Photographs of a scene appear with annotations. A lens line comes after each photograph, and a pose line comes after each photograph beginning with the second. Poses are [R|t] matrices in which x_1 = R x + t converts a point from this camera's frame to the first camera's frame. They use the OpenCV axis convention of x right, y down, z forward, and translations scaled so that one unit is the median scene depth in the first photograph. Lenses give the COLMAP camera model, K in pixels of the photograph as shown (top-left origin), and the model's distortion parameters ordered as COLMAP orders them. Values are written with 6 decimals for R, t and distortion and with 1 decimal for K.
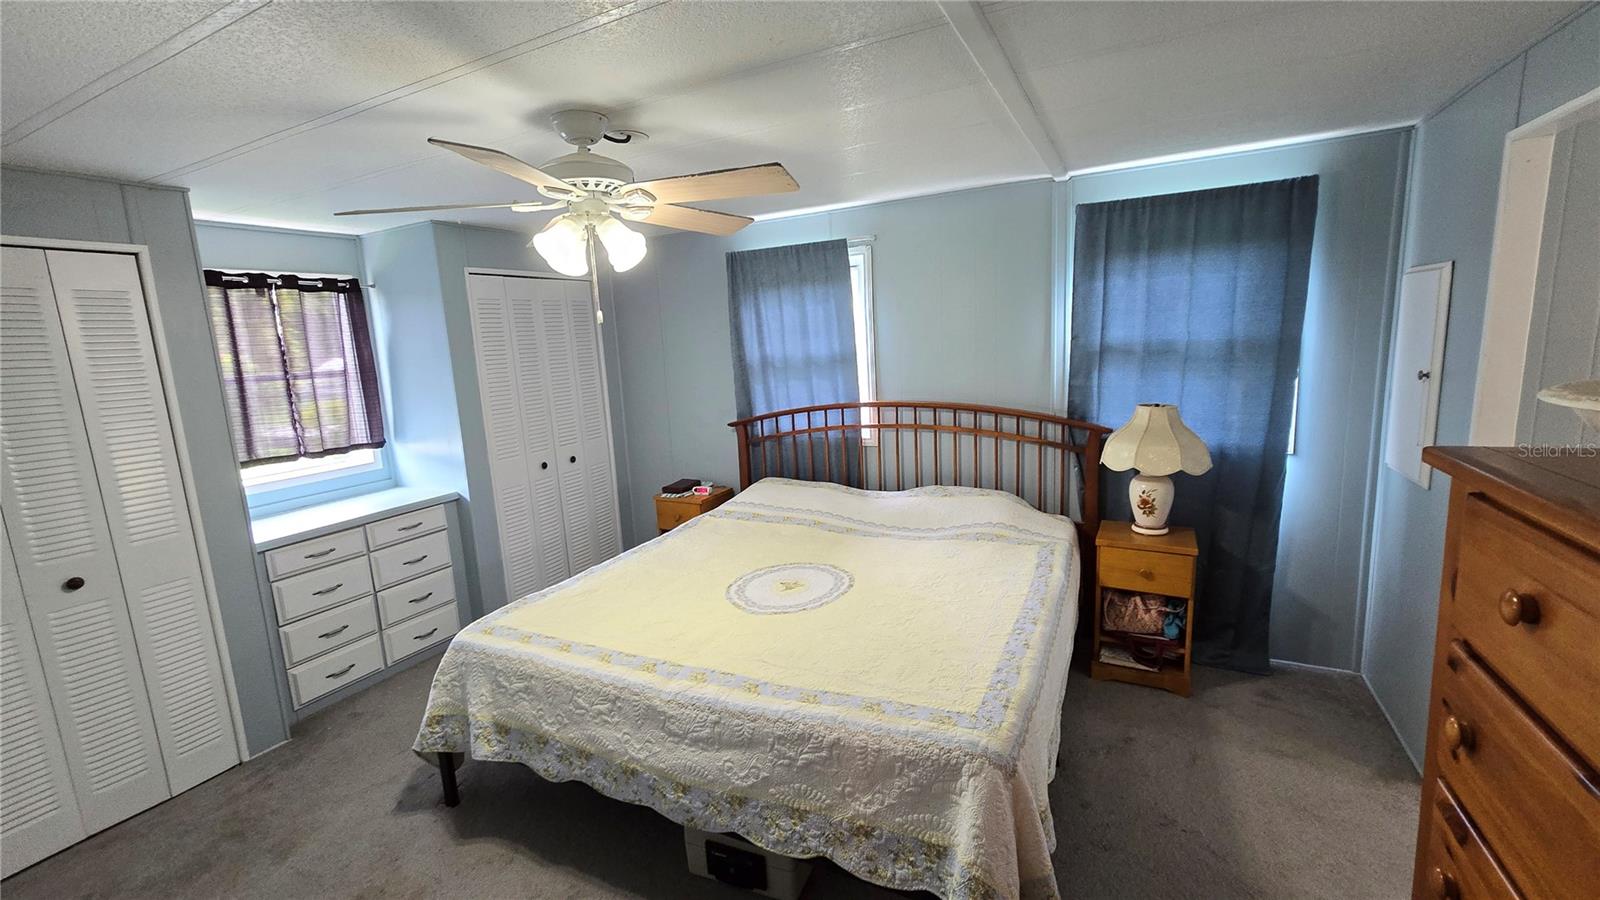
lens RADIAL K [[662.3, 0, 800.0], [0, 662.3, 450.0], [0, 0, 1]] dist [-0.001238, 0.000010]
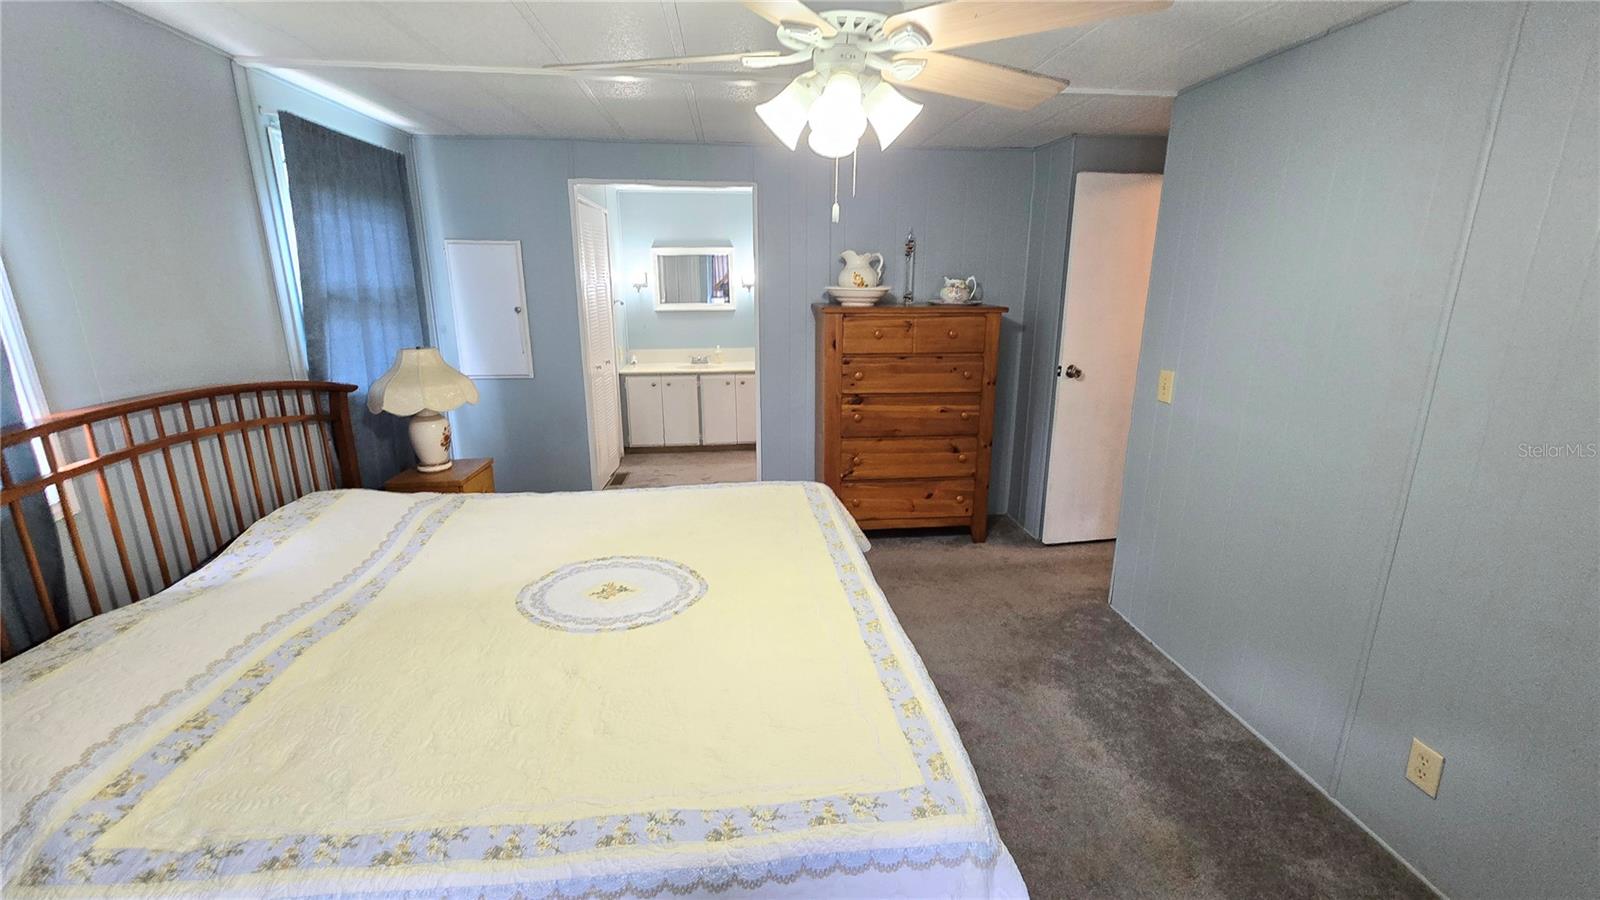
lens RADIAL K [[662.3, 0, 800.0], [0, 662.3, 450.0], [0, 0, 1]] dist [-0.001238, 0.000010]
pose [[-0.552708, -0.160228, 0.817827, -0.618128], [0.167989, 0.939778, 0.297652, -0.116777], [-0.816268, 0.301900, -0.492506, 0.976348]]
